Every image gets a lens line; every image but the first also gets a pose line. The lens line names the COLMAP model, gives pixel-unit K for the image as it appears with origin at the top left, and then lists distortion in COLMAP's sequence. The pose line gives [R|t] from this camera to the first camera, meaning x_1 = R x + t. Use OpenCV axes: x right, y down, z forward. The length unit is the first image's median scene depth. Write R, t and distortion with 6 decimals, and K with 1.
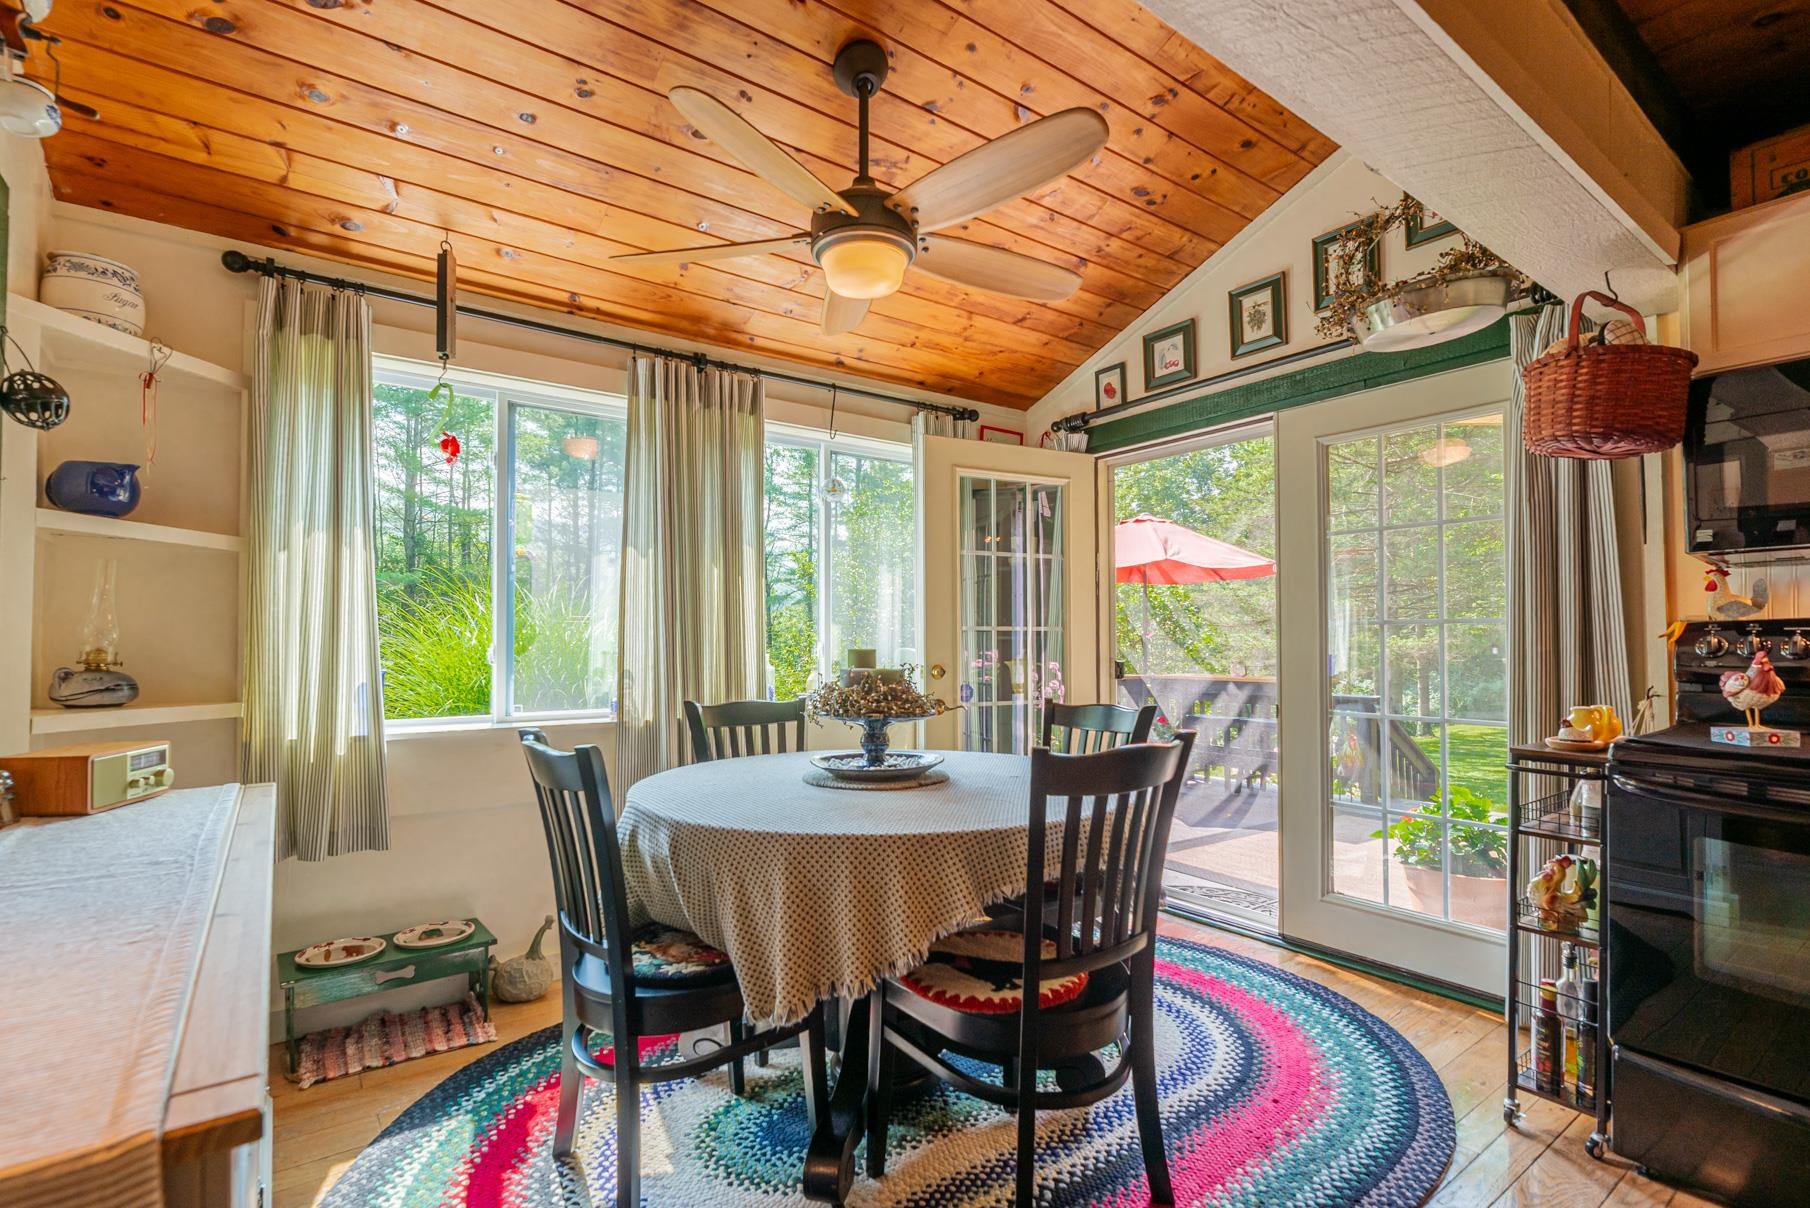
lens RADIAL K [[854.1, 0, 908.2], [0, 854.1, 626.4], [0, 0, 1]] dist [-0.003807, -0.000056]
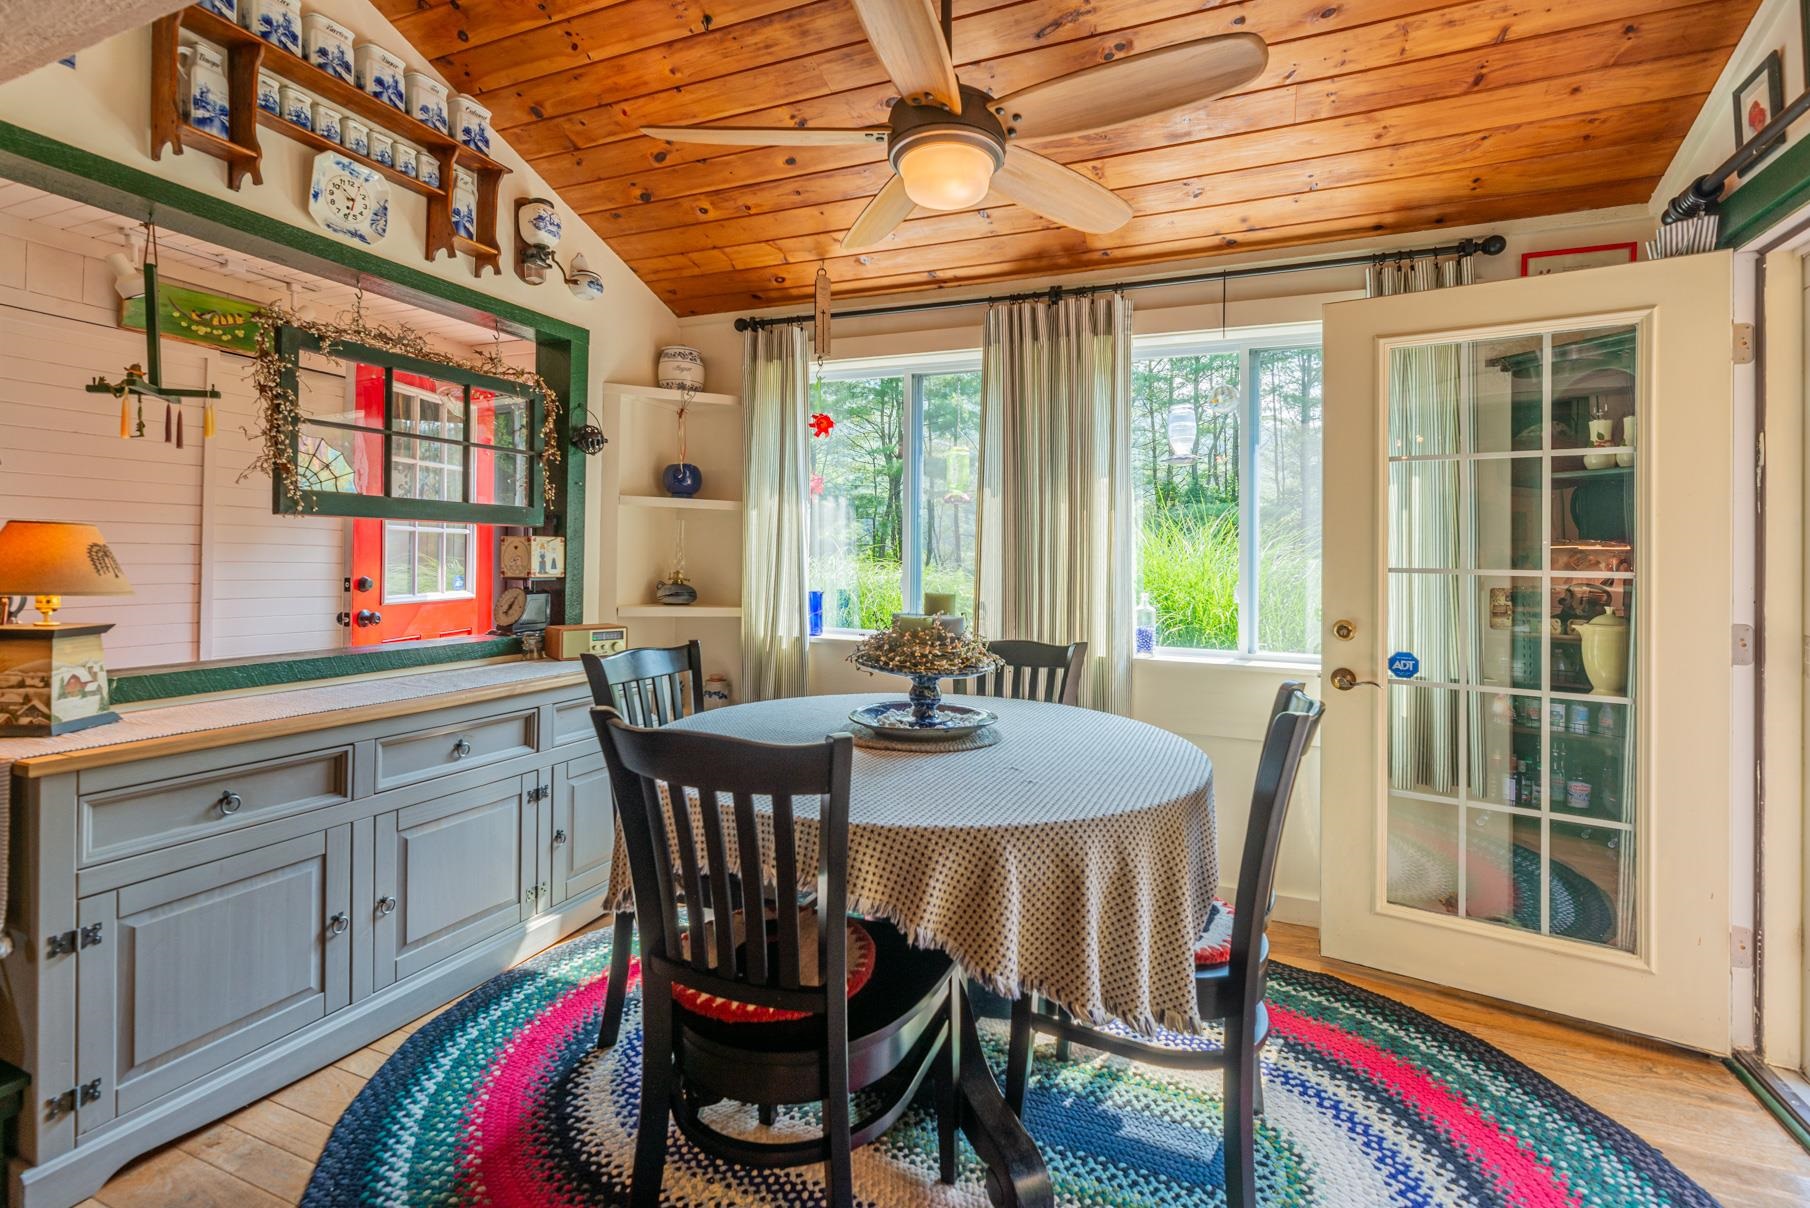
lens RADIAL K [[841.9, 0, 867.6], [0, 841.9, 552.8], [0, 0, 1]] dist [-0.000500, 0.000723]
pose [[0.497705, -0.003701, -0.867339, 0.476944], [-0.008303, 0.999925, -0.009031, -0.002325], [0.867307, 0.011696, 0.497637, 0.325435]]
